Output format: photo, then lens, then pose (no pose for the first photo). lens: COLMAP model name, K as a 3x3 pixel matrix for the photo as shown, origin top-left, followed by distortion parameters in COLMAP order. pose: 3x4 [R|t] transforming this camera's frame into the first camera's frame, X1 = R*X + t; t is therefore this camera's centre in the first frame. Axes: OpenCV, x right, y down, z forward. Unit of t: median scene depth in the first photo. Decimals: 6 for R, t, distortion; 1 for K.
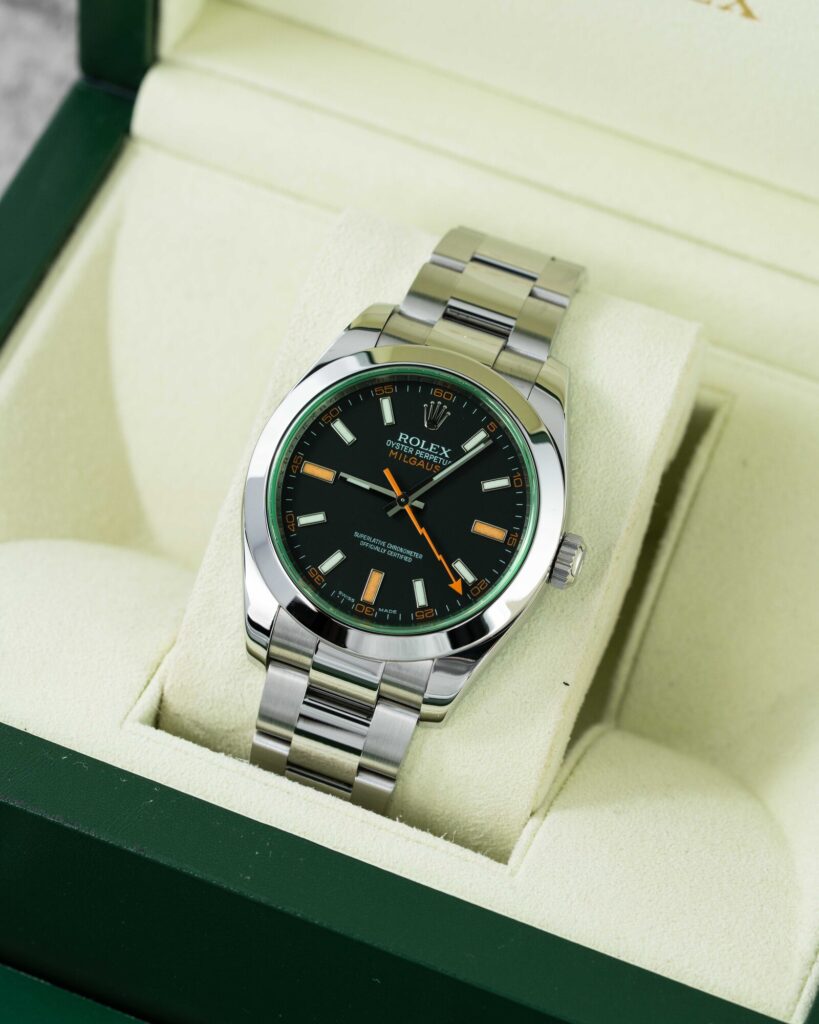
lens RADIAL K [[3492.1, 0, 409.5], [0, 3492.1, 512.0], [0, 0, 1]] dist [0.059778, -0.725759]
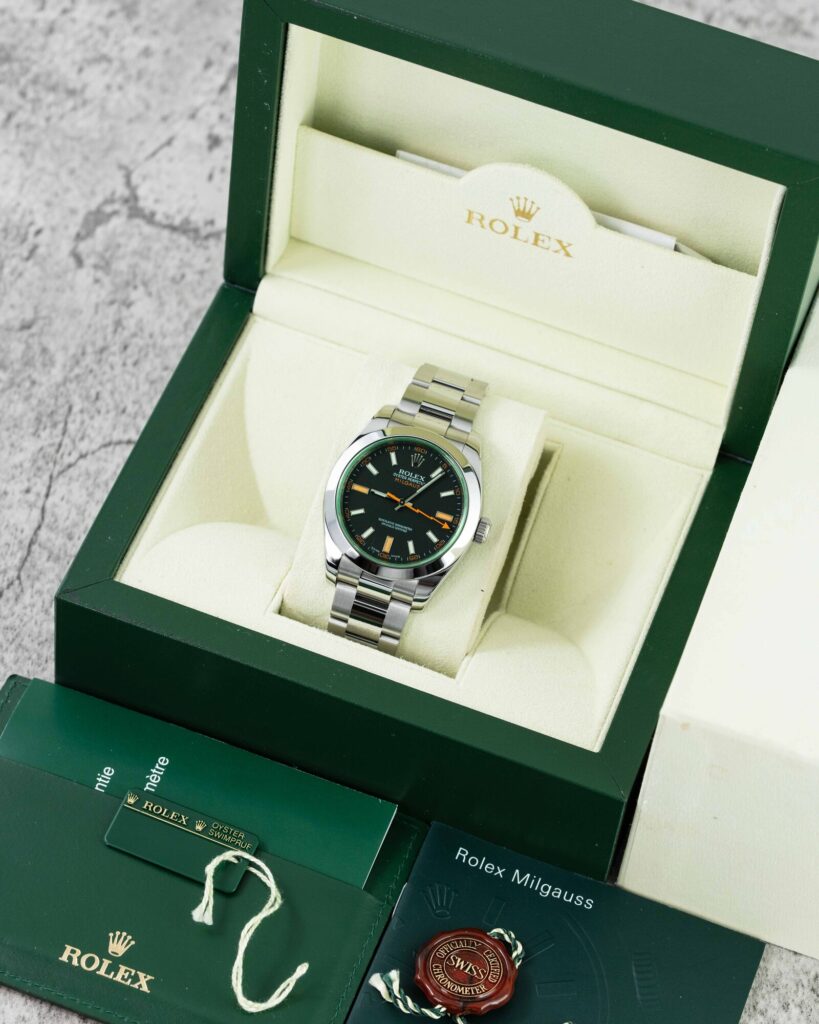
lens RADIAL K [[3492.1, 0, 409.5], [0, 3492.1, 512.0], [0, 0, 1]] dist [0.059778, -0.725759]
pose [[0.998949, -0.013351, 0.043842, -0.086673], [0.012447, 0.999705, 0.020835, -0.039926], [-0.044108, -0.020267, 0.998821, -1.038041]]
